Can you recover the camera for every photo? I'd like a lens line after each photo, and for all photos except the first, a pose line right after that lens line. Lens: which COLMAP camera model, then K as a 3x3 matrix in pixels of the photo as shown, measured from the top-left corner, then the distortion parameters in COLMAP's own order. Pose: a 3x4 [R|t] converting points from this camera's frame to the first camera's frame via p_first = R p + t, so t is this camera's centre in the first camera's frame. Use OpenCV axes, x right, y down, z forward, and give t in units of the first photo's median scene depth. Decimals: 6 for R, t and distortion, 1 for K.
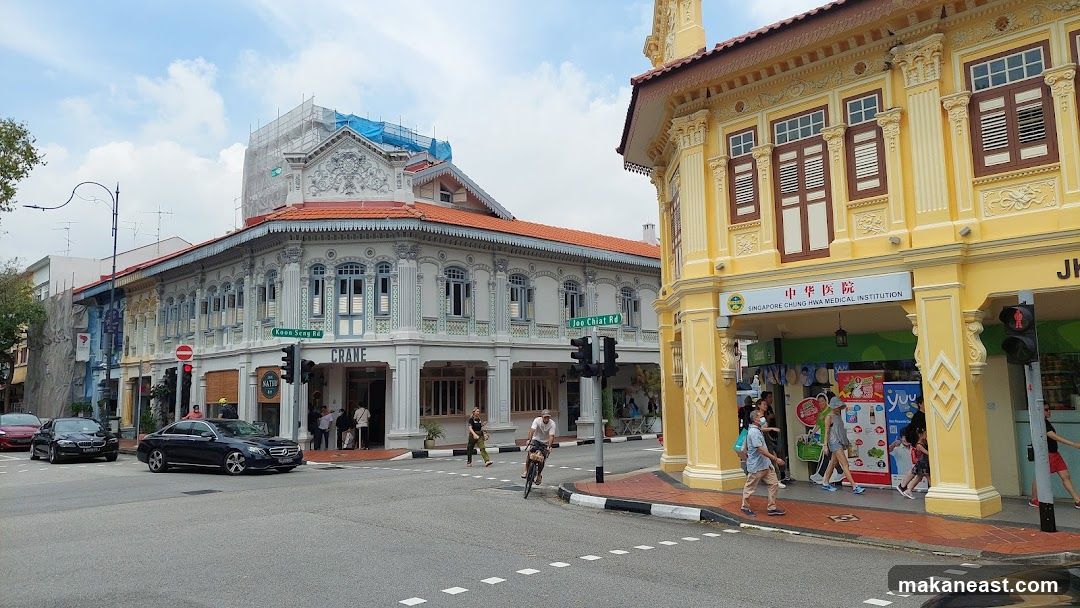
lens RADIAL K [[783.5, 0, 539.1], [0, 783.5, 299.8], [0, 0, 1]] dist [0.054409, -0.024363]
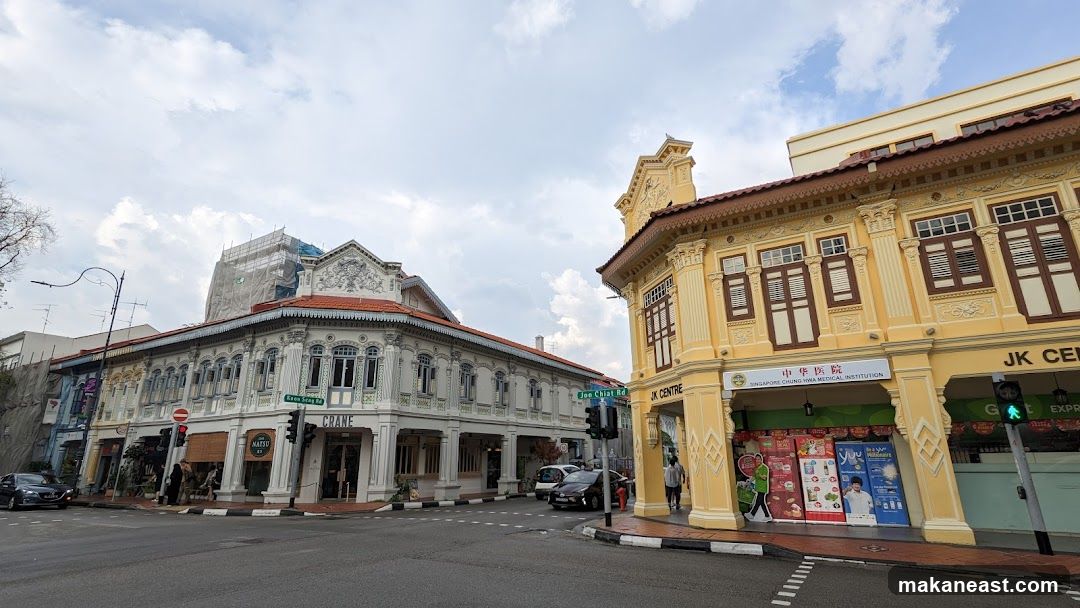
lens RADIAL K [[524.3, 0, 534.8], [0, 524.3, 307.5], [0, 0, 1]] dist [-0.001521, 0.002695]
pose [[0.963946, 0.084975, 0.252164, -0.179477], [-0.040254, 0.983301, -0.177479, 0.031433], [-0.263034, 0.160930, 0.951270, 0.133588]]
